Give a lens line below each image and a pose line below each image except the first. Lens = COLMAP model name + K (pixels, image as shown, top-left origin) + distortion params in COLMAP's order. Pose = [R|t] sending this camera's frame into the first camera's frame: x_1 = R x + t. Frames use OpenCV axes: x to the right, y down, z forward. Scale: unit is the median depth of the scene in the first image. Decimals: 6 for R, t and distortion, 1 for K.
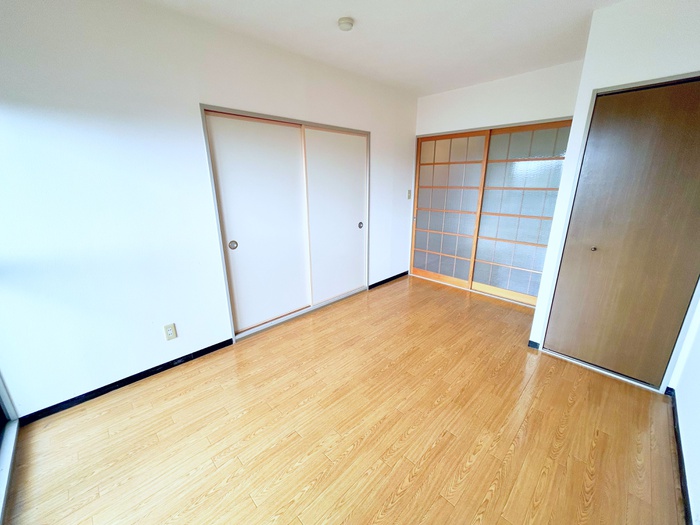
lens RADIAL K [[281.4, 0, 351.5], [0, 281.4, 259.9], [0, 0, 1]] dist [-0.001065, -0.000297]
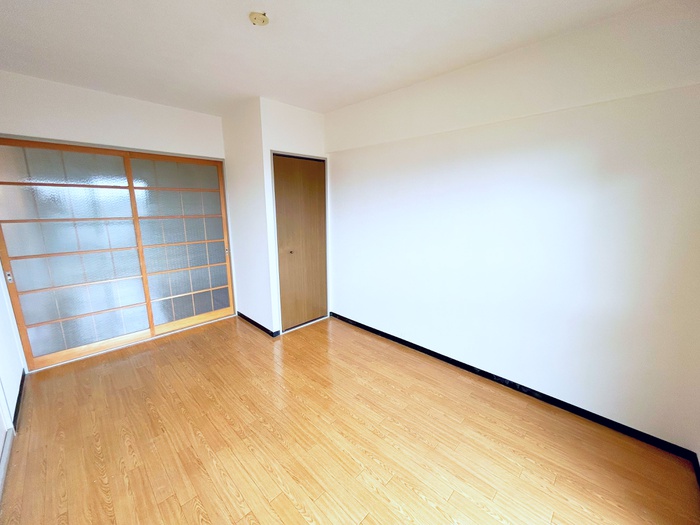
lens RADIAL K [[281.4, 0, 350.5], [0, 281.4, 264.3], [0, 0, 1]] dist [-0.001065, -0.000297]
pose [[-0.008800, -0.205664, 0.978583, -0.585538], [0.273346, 0.940853, 0.200193, -0.172900], [-0.961876, 0.269253, 0.047938, 0.562499]]
